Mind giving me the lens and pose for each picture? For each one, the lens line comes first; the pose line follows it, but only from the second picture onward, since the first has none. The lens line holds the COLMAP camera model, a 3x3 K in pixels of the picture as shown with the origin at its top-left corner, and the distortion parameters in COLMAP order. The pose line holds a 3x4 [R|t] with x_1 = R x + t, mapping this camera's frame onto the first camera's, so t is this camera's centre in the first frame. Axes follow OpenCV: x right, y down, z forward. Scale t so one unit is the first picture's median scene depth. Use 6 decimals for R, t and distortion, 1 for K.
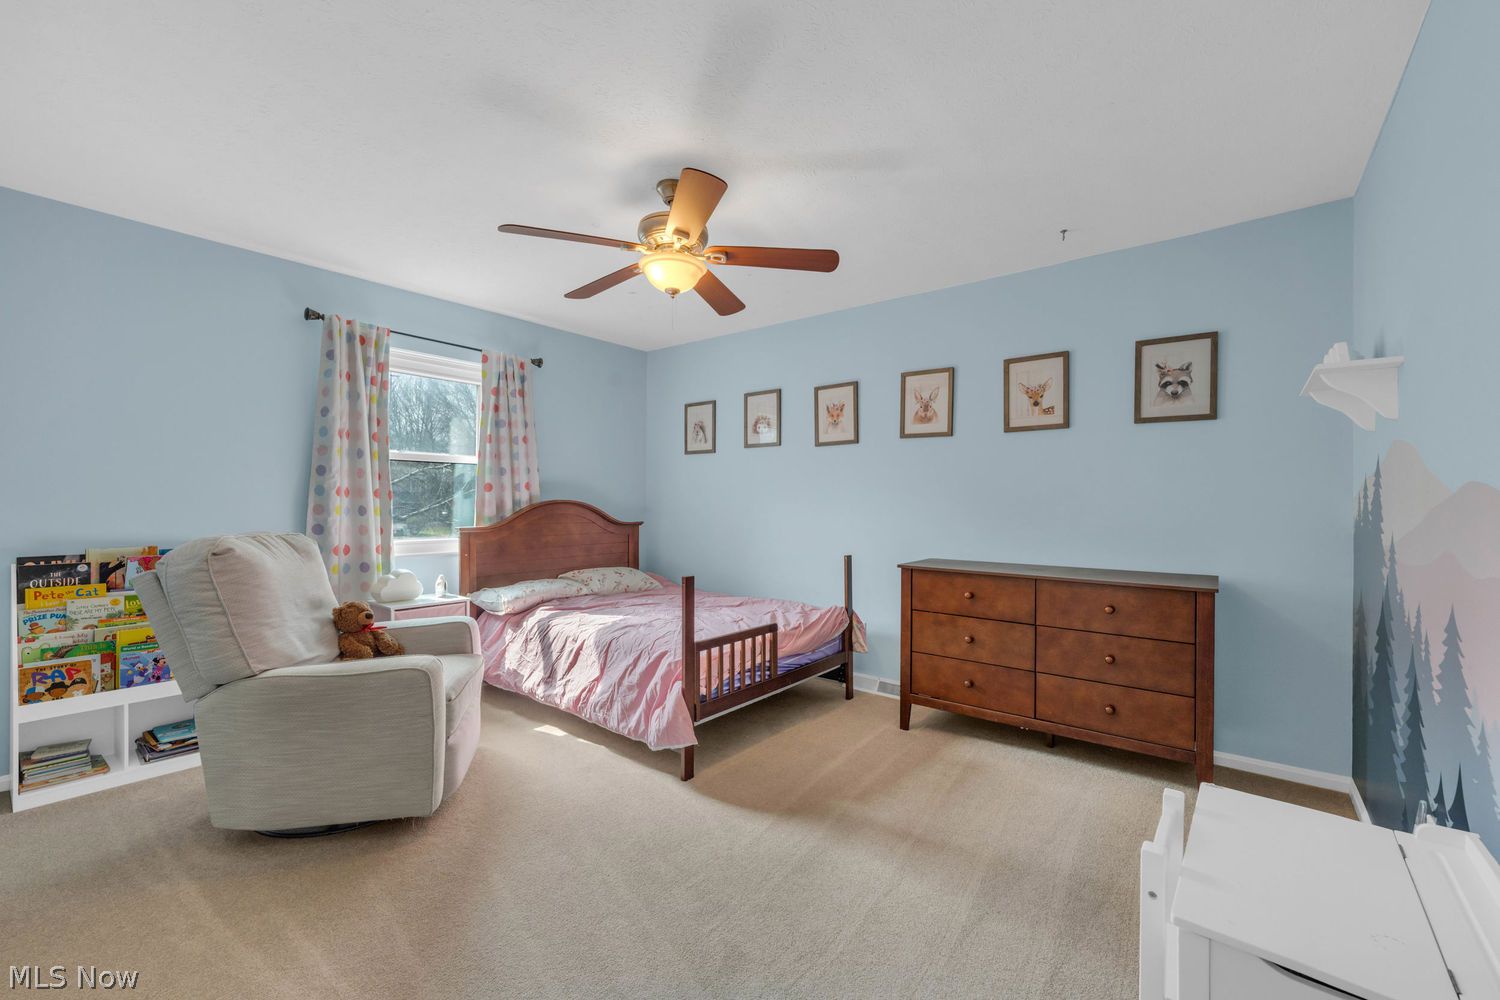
lens RADIAL K [[624.8, 0, 748.0], [0, 624.8, 500.6], [0, 0, 1]] dist [-0.002303, -0.000321]
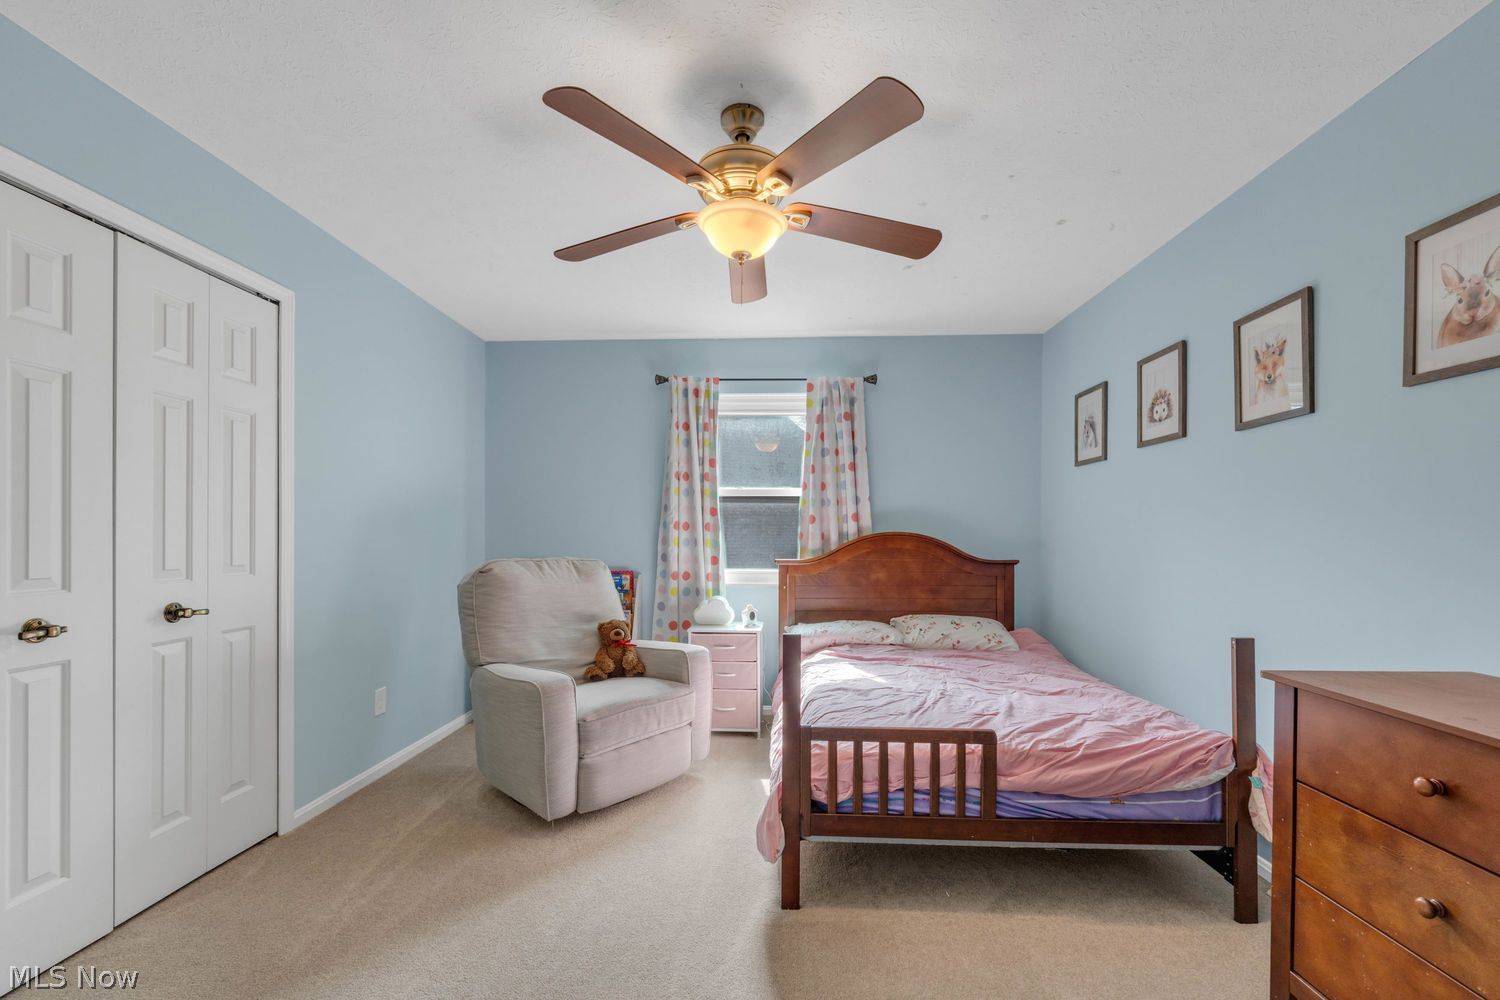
lens RADIAL K [[624.8, 0, 739.7], [0, 624.8, 539.7], [0, 0, 1]] dist [-0.002303, -0.000321]
pose [[0.581777, 0.004238, -0.813337, 0.334867], [0.001915, 0.999977, 0.006580, 0.003825], [0.813346, -0.005385, 0.581755, 0.375341]]
